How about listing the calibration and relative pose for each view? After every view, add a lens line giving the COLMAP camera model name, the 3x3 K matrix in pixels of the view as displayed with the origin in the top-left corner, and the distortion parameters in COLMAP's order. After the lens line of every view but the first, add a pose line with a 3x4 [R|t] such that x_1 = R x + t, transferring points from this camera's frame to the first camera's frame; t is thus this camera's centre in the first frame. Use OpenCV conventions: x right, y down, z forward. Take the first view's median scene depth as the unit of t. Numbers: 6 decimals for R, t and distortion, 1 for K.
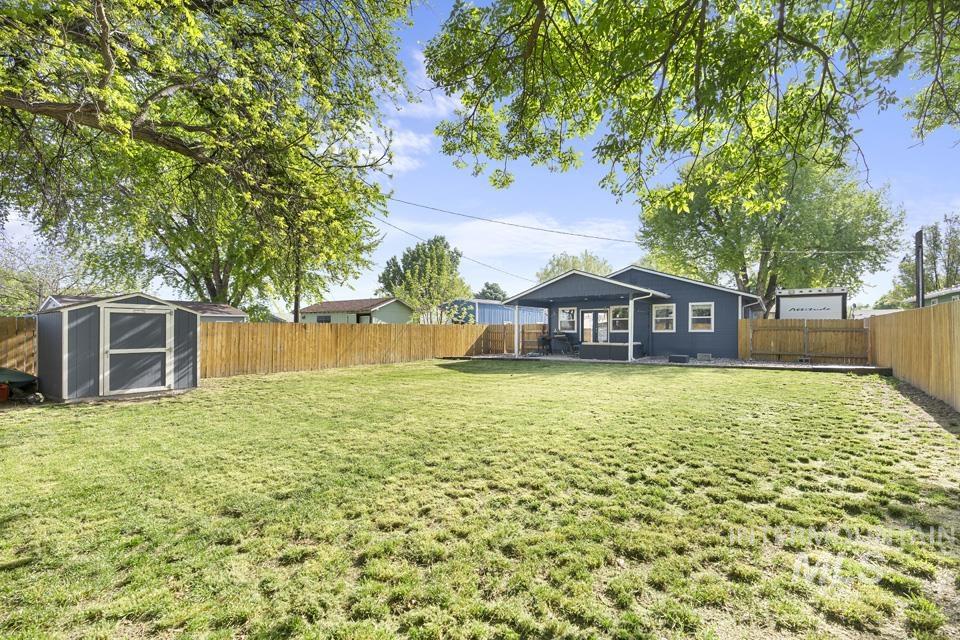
lens RADIAL K [[440.5, 0, 480.0], [0, 440.5, 320.0], [0, 0, 1]] dist [0.000084, -0.000199]
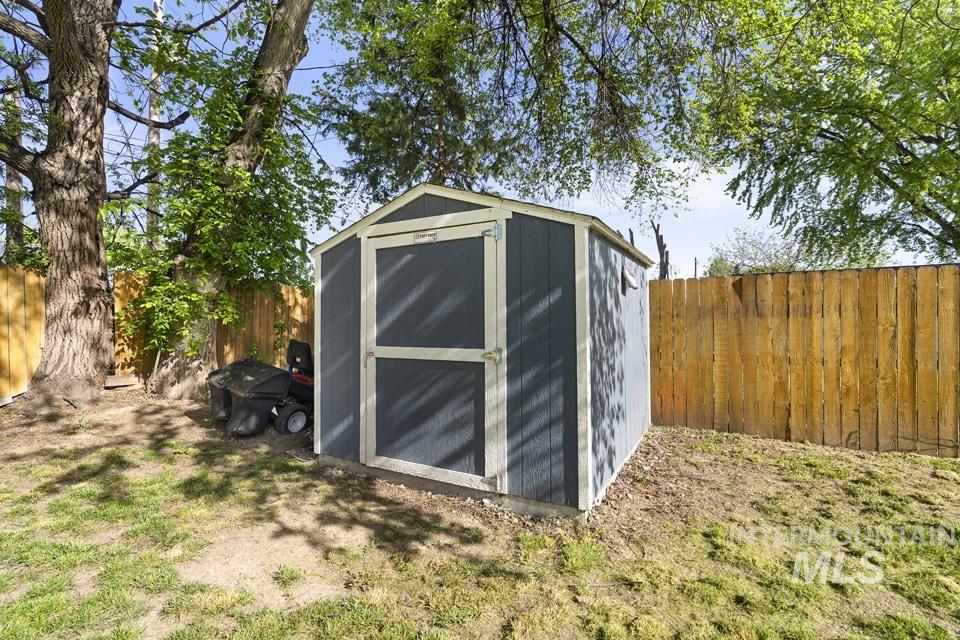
lens RADIAL K [[440.5, 0, 480.0], [0, 440.5, 320.0], [0, 0, 1]] dist [0.000084, -0.000199]
pose [[0.124420, -0.001676, -0.992228, -0.409771], [0.027210, 0.999628, 0.001723, 0.042643], [0.991857, -0.027213, 0.124419, 0.954514]]
